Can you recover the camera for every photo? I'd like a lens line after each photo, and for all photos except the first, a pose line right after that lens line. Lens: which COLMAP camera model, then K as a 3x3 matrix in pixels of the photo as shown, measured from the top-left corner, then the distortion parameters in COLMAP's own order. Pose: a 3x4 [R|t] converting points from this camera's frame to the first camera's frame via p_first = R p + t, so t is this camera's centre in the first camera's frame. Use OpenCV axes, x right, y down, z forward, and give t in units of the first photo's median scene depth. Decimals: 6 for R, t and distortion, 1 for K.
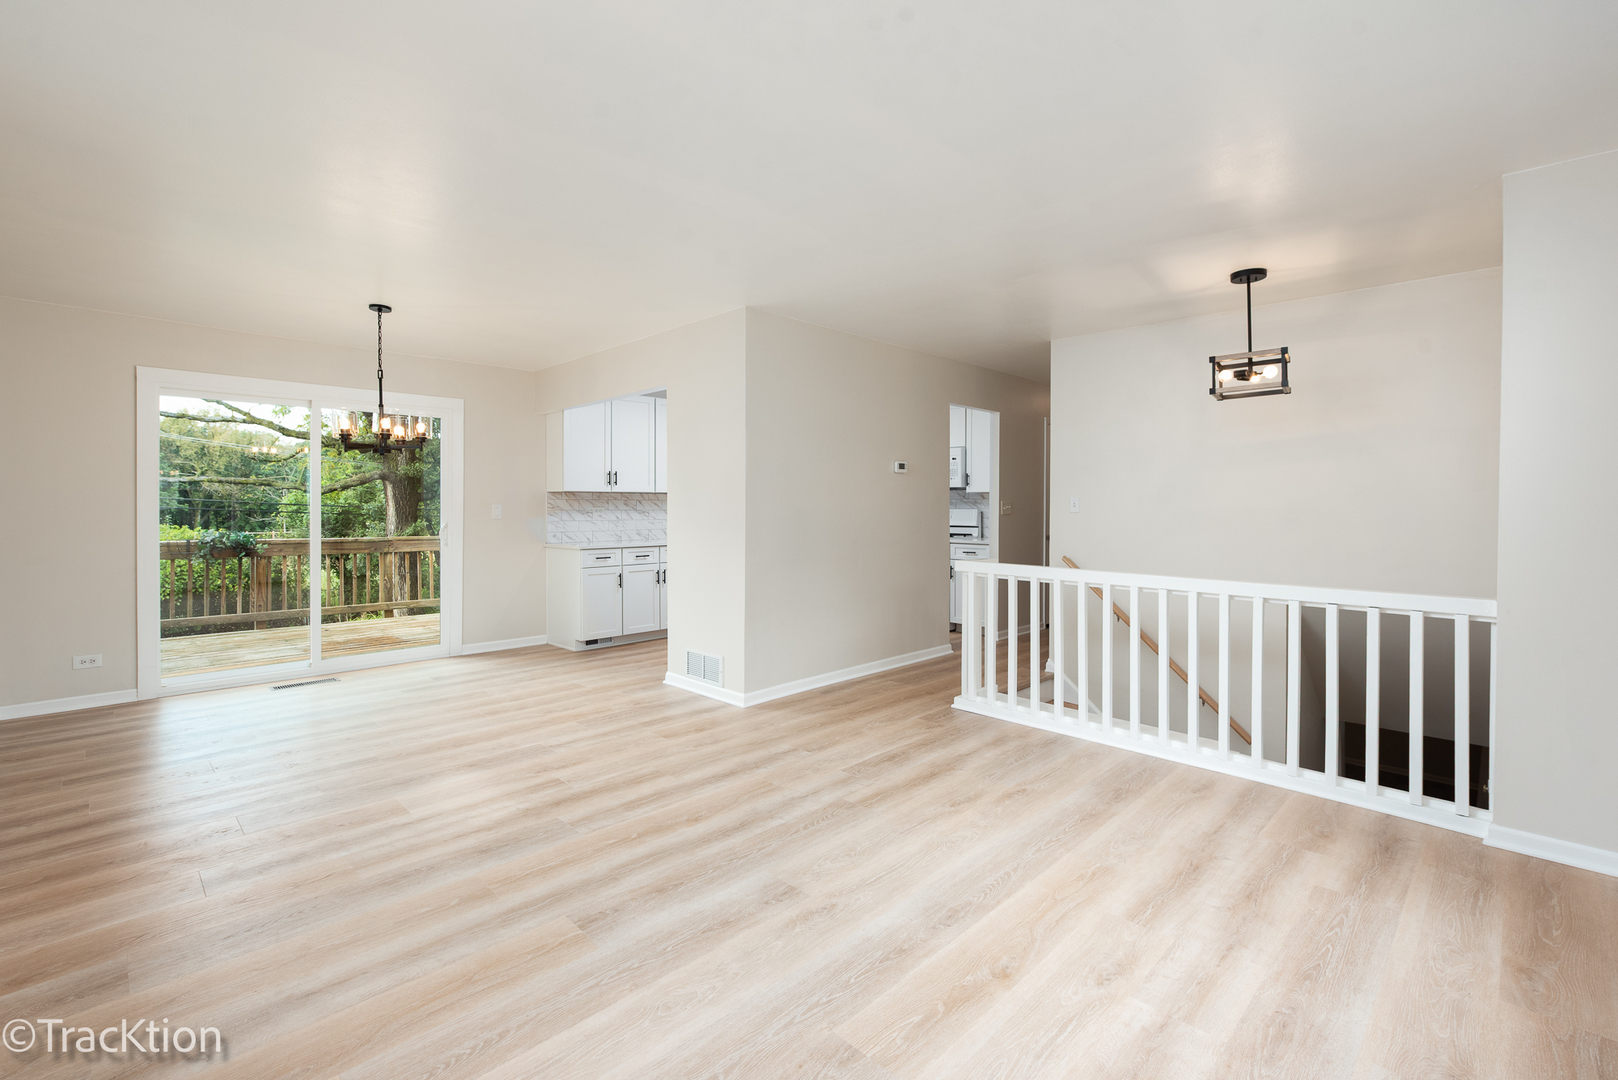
lens RADIAL K [[718.3, 0, 836.2], [0, 718.3, 507.2], [0, 0, 1]] dist [0.004319, -0.000235]
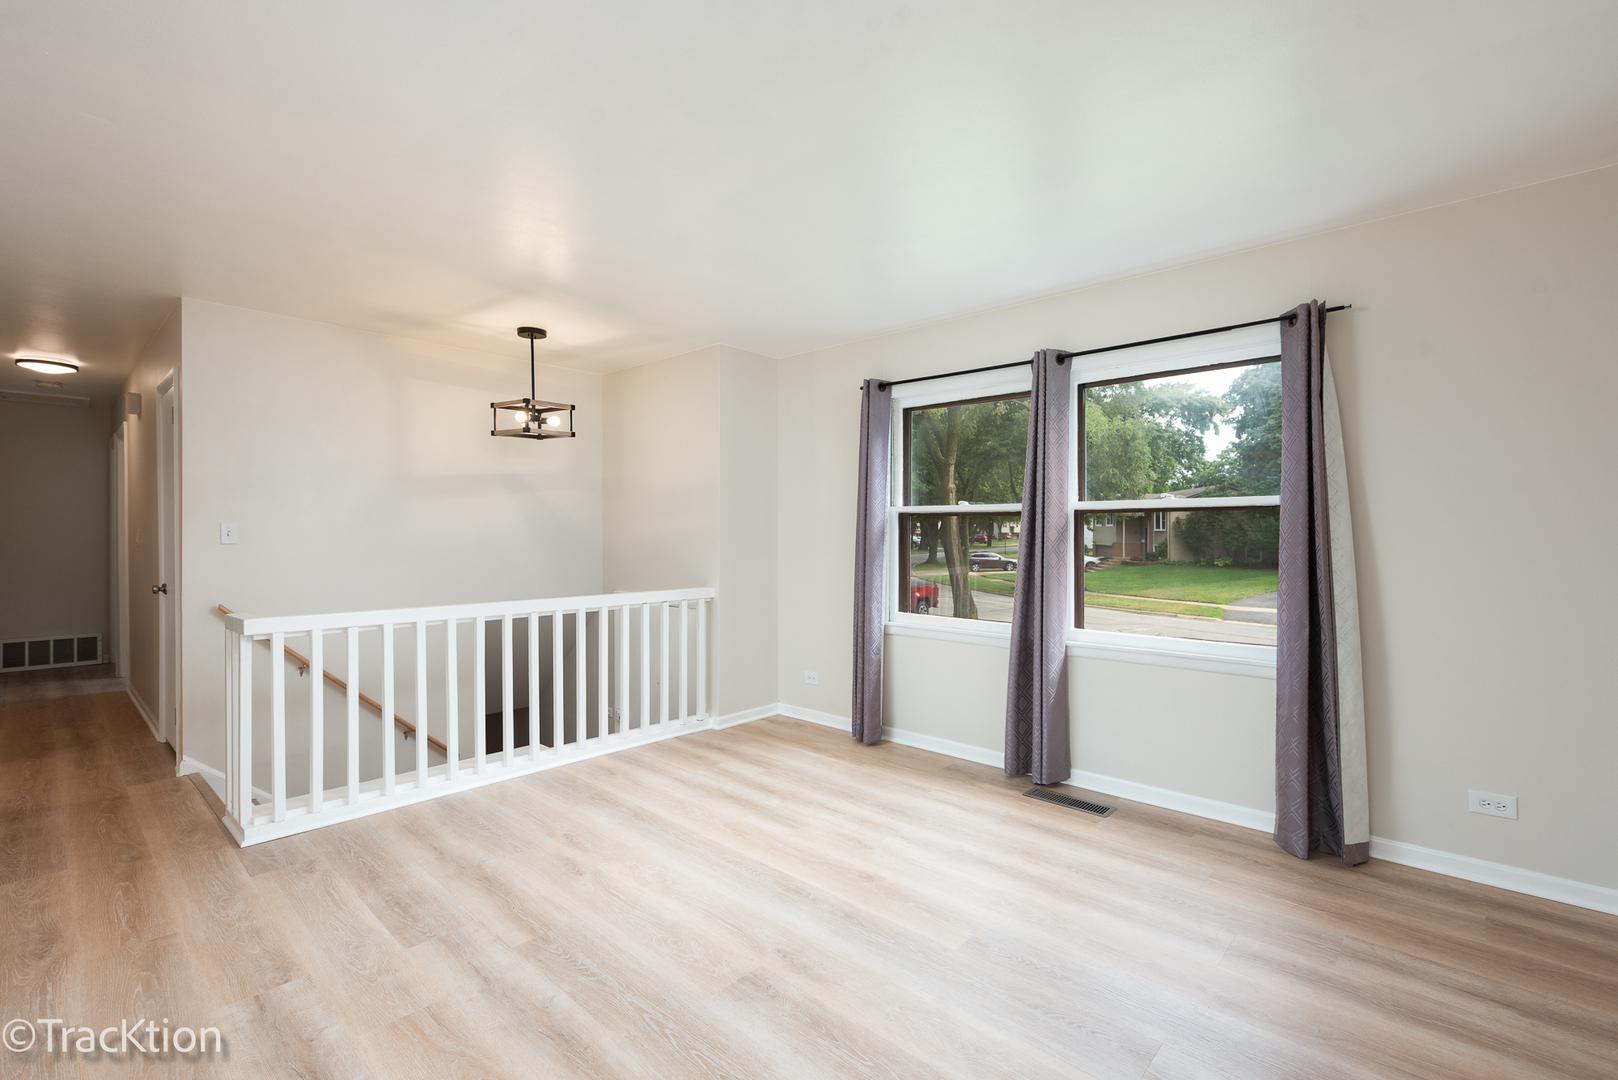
lens RADIAL K [[718.3, 0, 803.7], [0, 718.3, 535.3], [0, 0, 1]] dist [0.004319, -0.000235]
pose [[-0.019384, -0.008924, 0.999772, -0.698264], [0.004784, 0.999948, 0.009018, -0.008765], [-0.999801, 0.004958, -0.019340, 0.712392]]
